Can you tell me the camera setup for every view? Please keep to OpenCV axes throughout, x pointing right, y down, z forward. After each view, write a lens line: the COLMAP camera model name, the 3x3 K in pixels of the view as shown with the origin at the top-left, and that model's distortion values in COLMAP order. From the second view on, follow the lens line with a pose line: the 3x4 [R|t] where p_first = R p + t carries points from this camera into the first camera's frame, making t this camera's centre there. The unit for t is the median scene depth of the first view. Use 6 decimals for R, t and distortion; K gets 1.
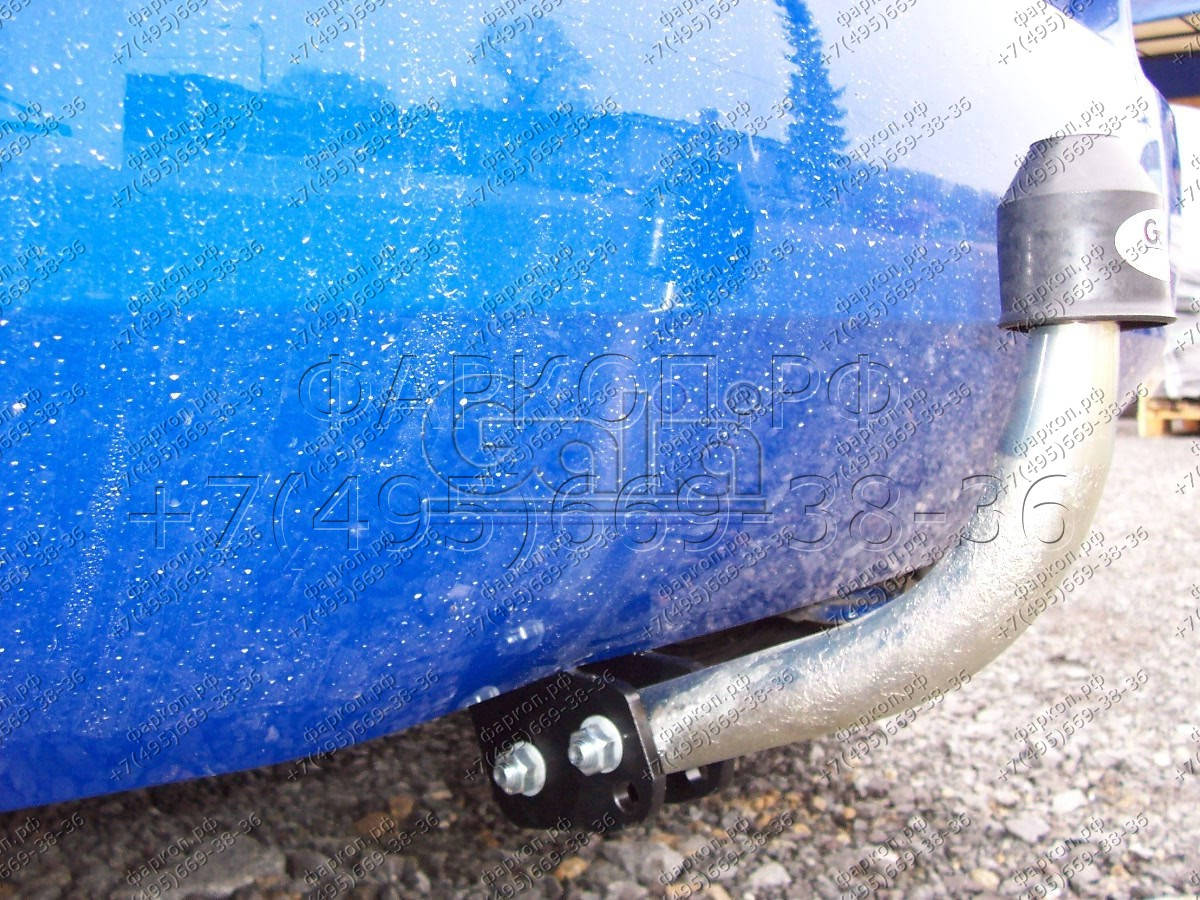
lens RADIAL K [[1305.3, 0, 600.0], [0, 1305.3, 450.0], [0, 0, 1]] dist [-0.185708, 0.163740]
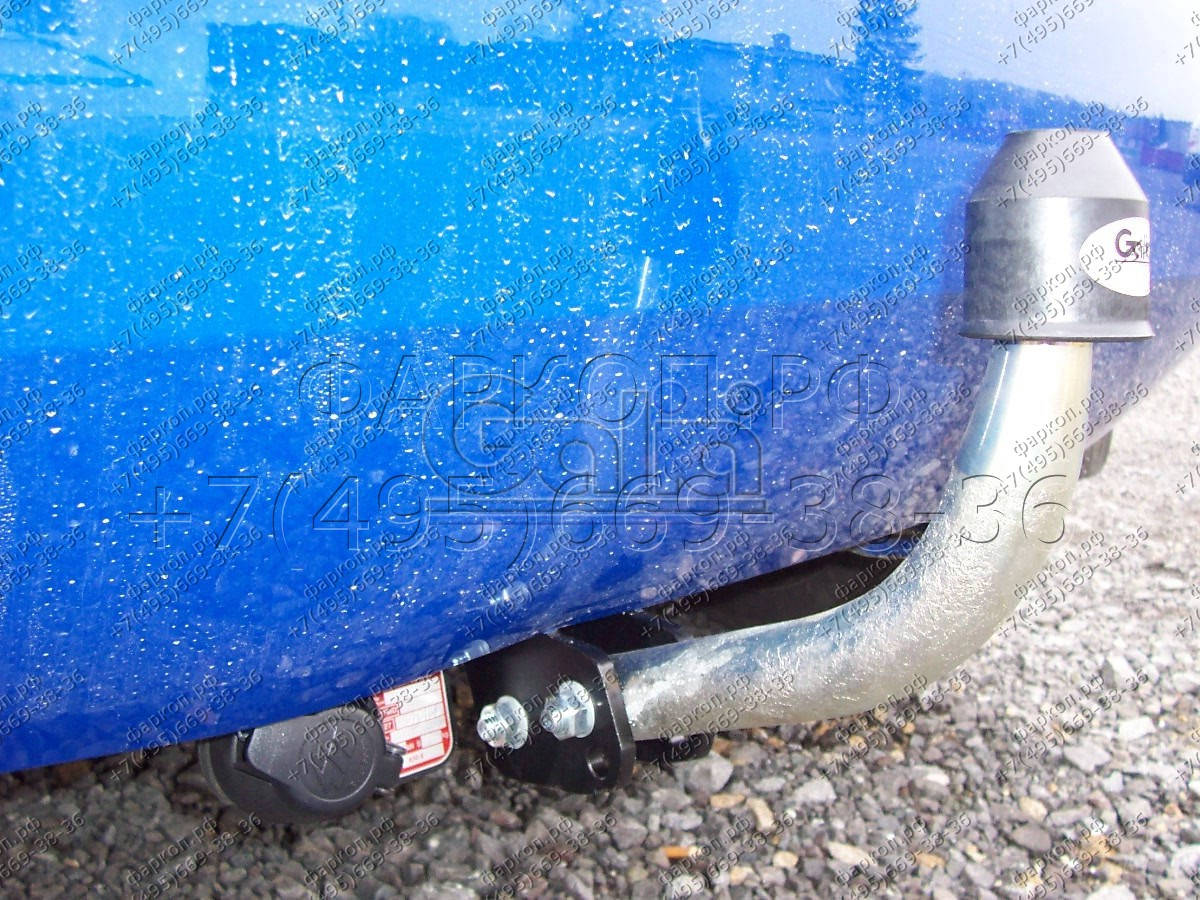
lens RADIAL K [[1305.3, 0, 600.0], [0, 1305.3, 450.0], [0, 0, 1]] dist [-0.185708, 0.163740]
pose [[0.993811, 0.033208, -0.106001, 0.121165], [-0.020671, 0.992887, 0.117250, -0.091743], [0.109141, -0.114334, 0.987429, 0.033701]]
